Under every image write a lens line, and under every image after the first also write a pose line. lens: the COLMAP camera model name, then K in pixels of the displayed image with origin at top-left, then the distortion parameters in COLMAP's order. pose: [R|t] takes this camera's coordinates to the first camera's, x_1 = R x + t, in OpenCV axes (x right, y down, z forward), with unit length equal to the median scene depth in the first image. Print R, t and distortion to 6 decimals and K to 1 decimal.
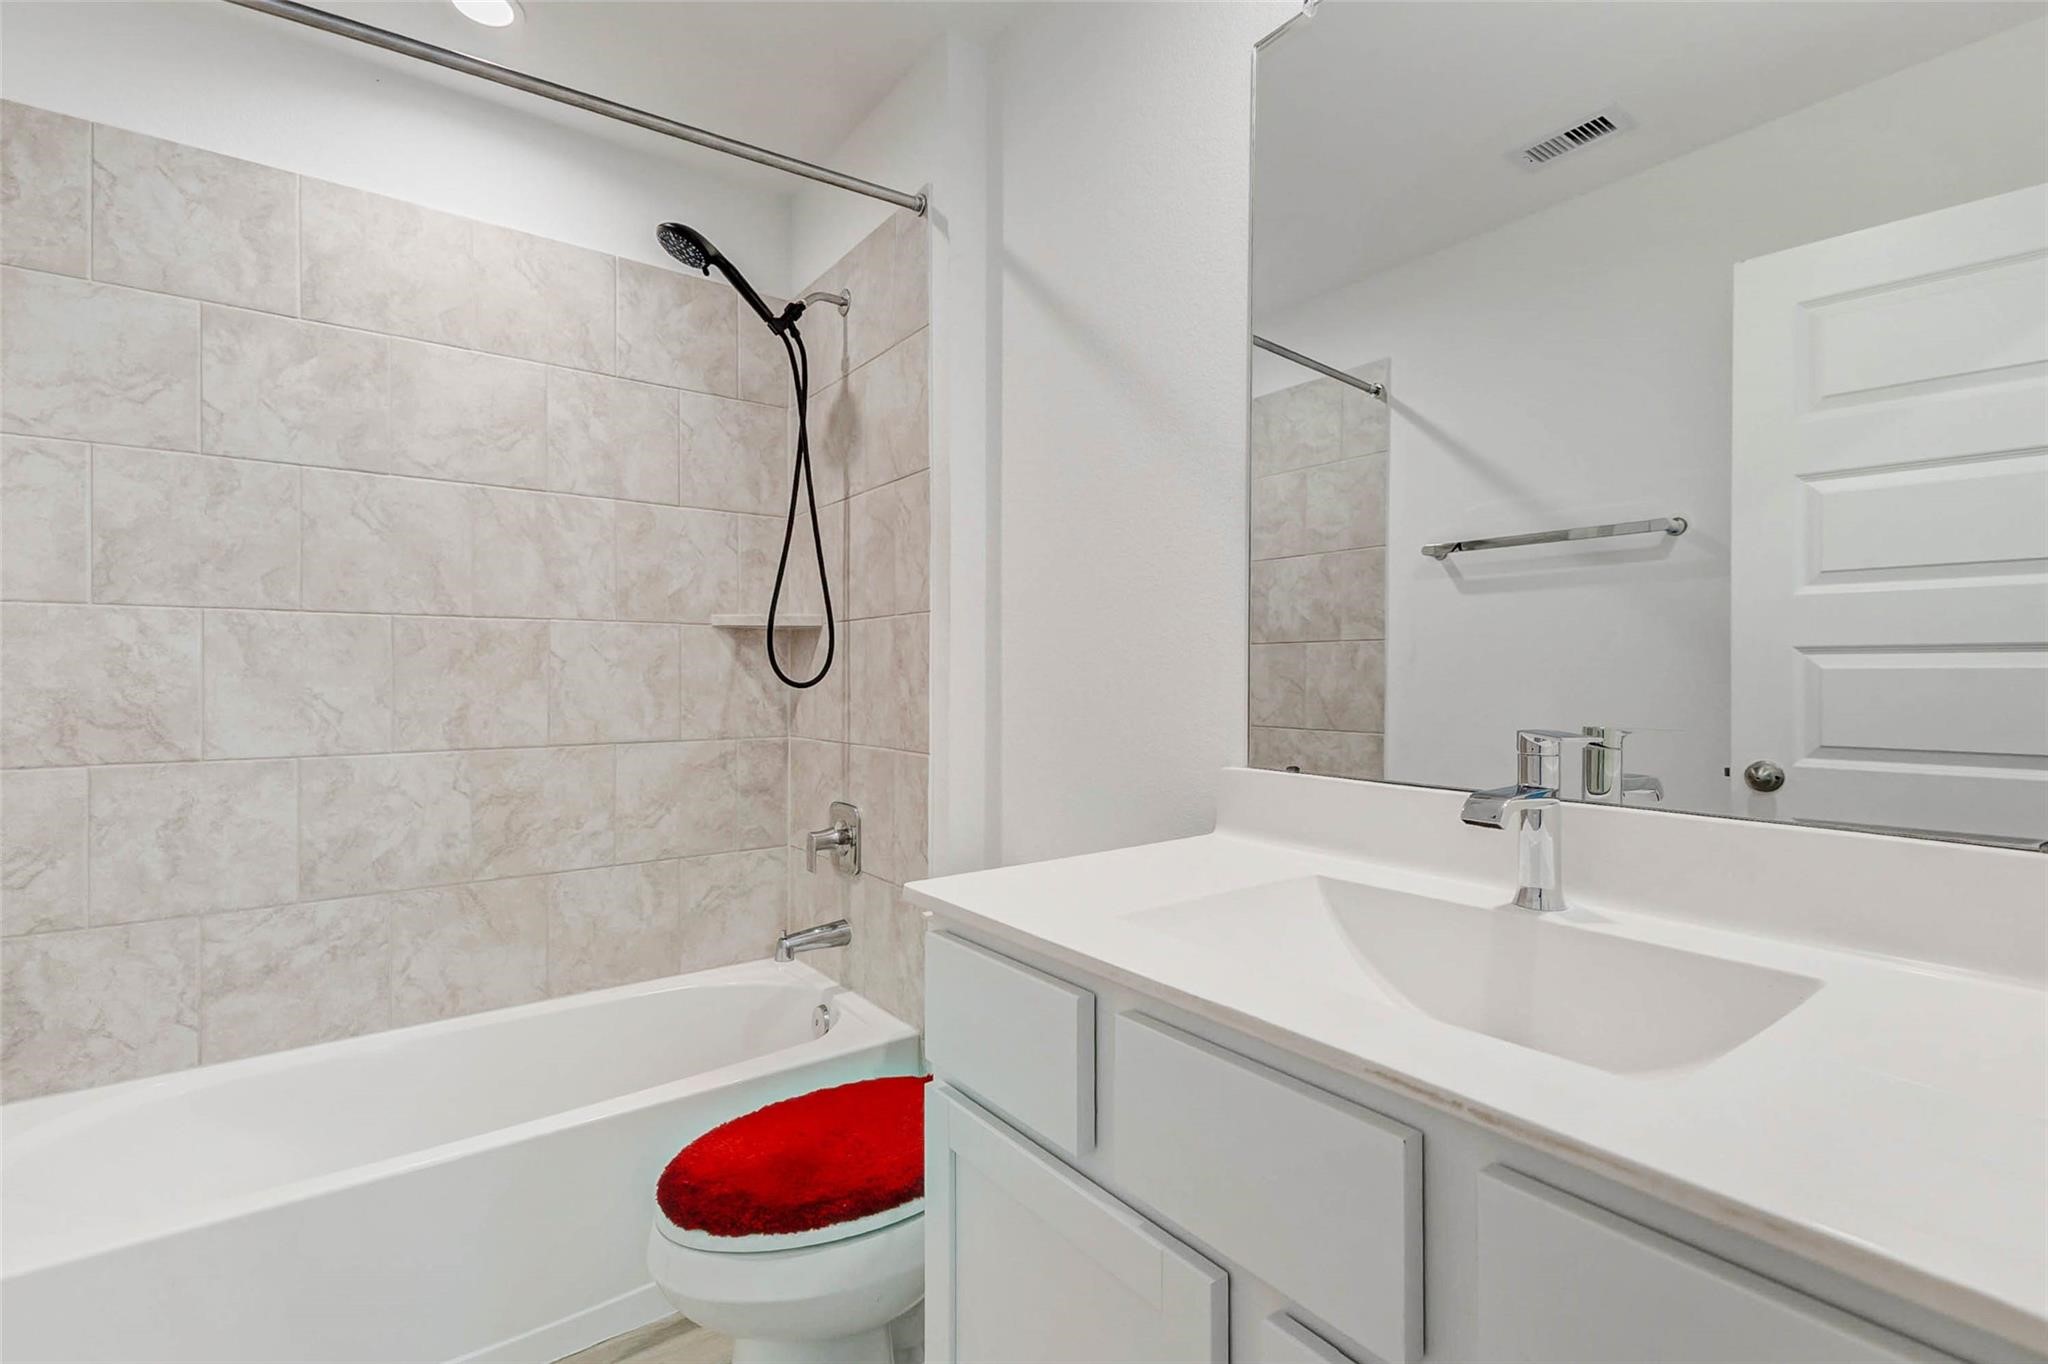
lens RADIAL K [[900.4, 0, 1026.0], [0, 900.4, 672.7], [0, 0, 1]] dist [0.000842, -0.000233]
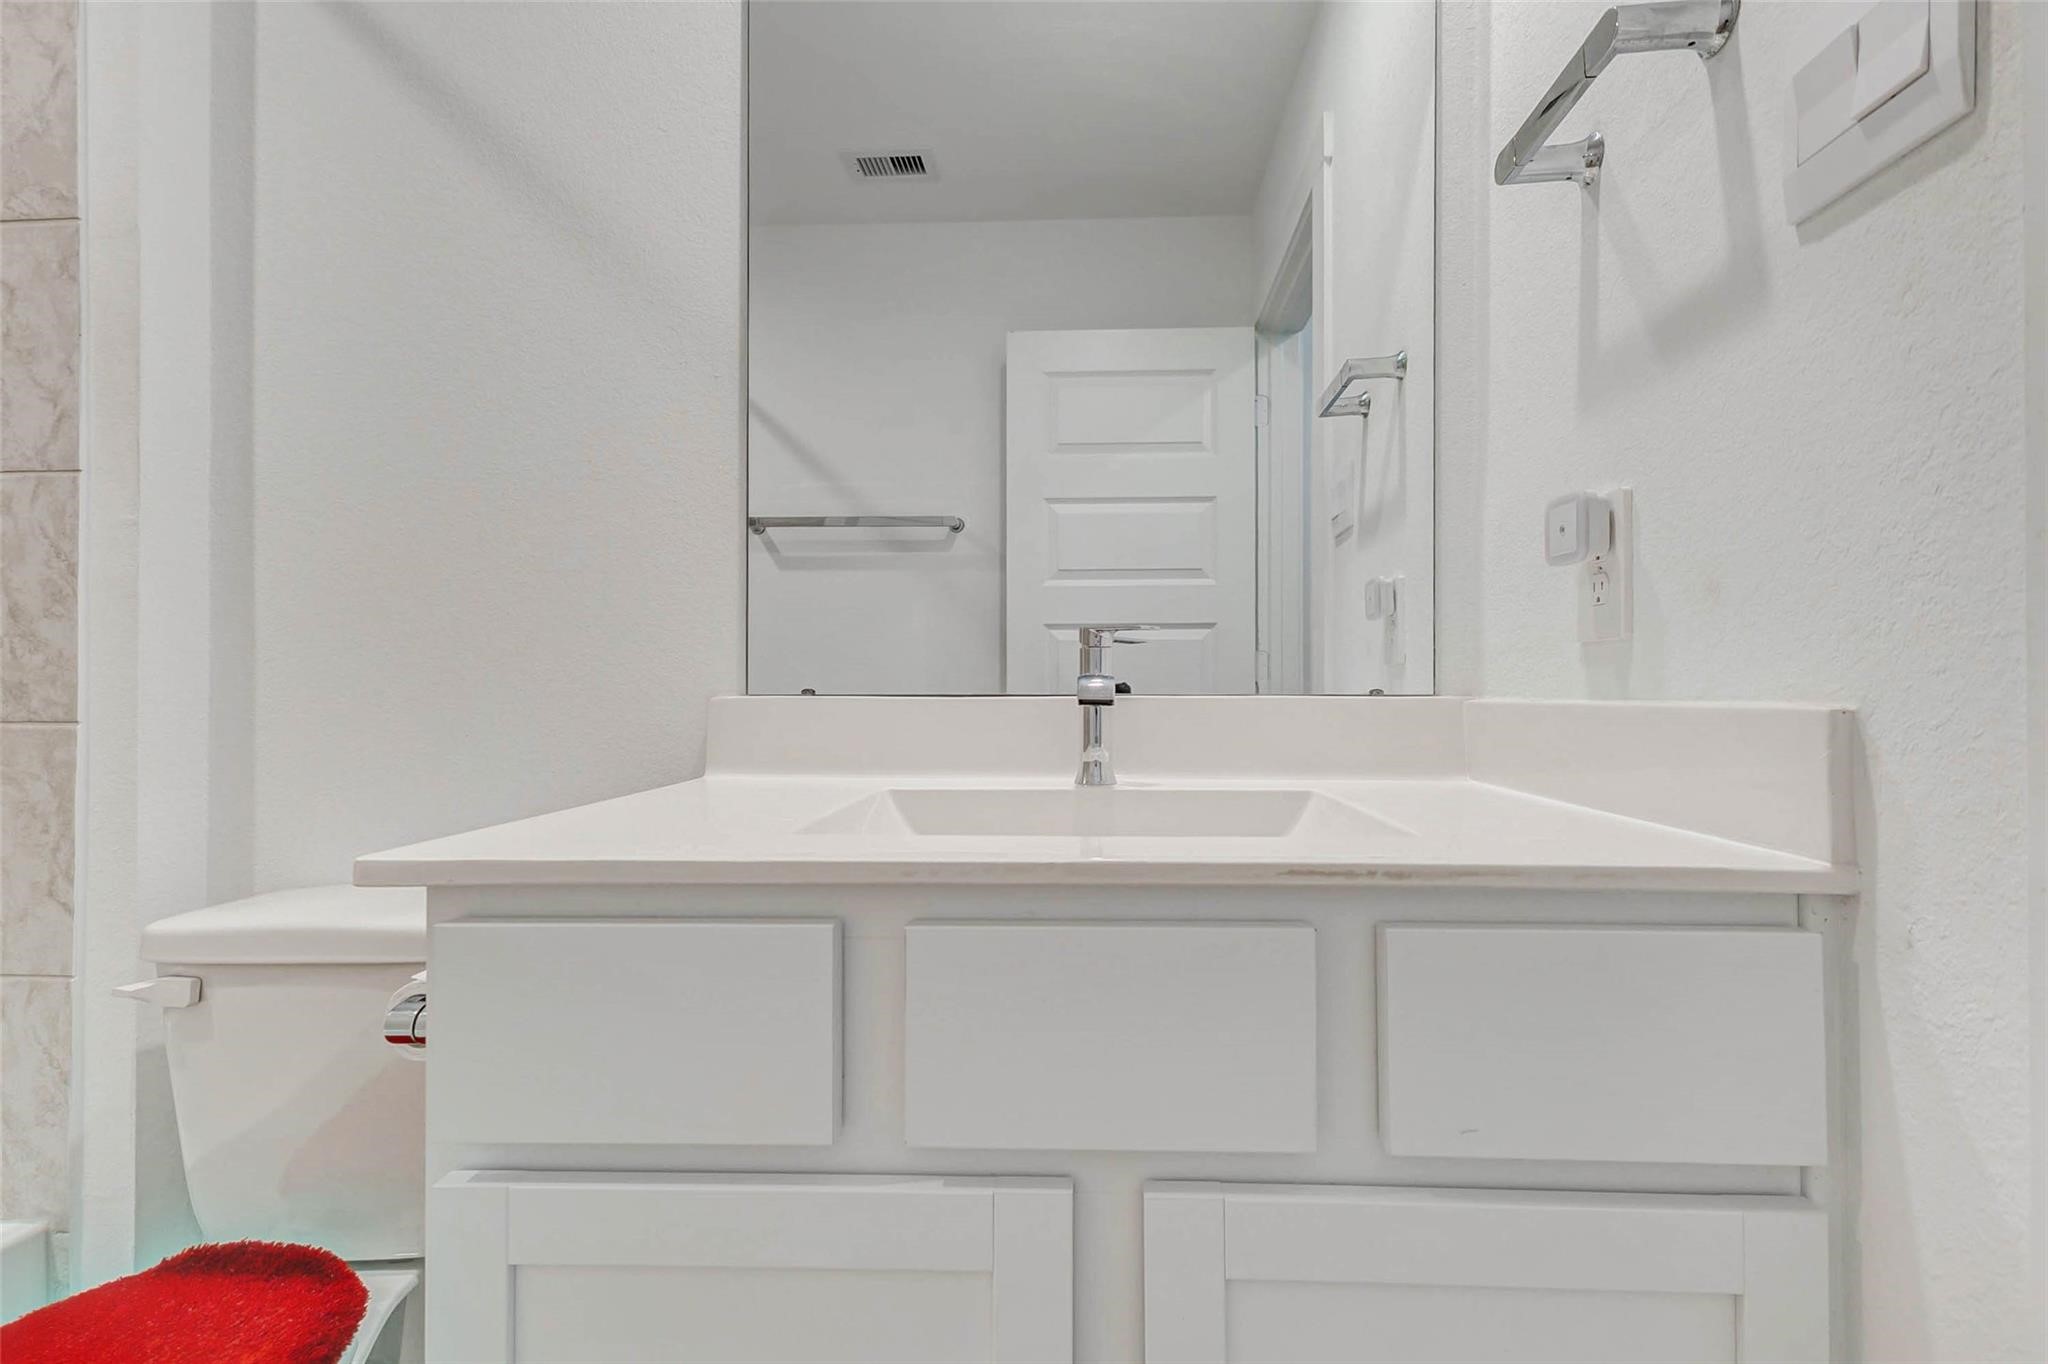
lens RADIAL K [[900.4, 0, 1034.2], [0, 900.4, 697.2], [0, 0, 1]] dist [0.000842, -0.000233]
pose [[0.628428, -0.000554, 0.777867, -0.170301], [-0.002422, 0.999994, 0.002669, 0.071455], [-0.777864, -0.003561, 0.628423, 0.171681]]
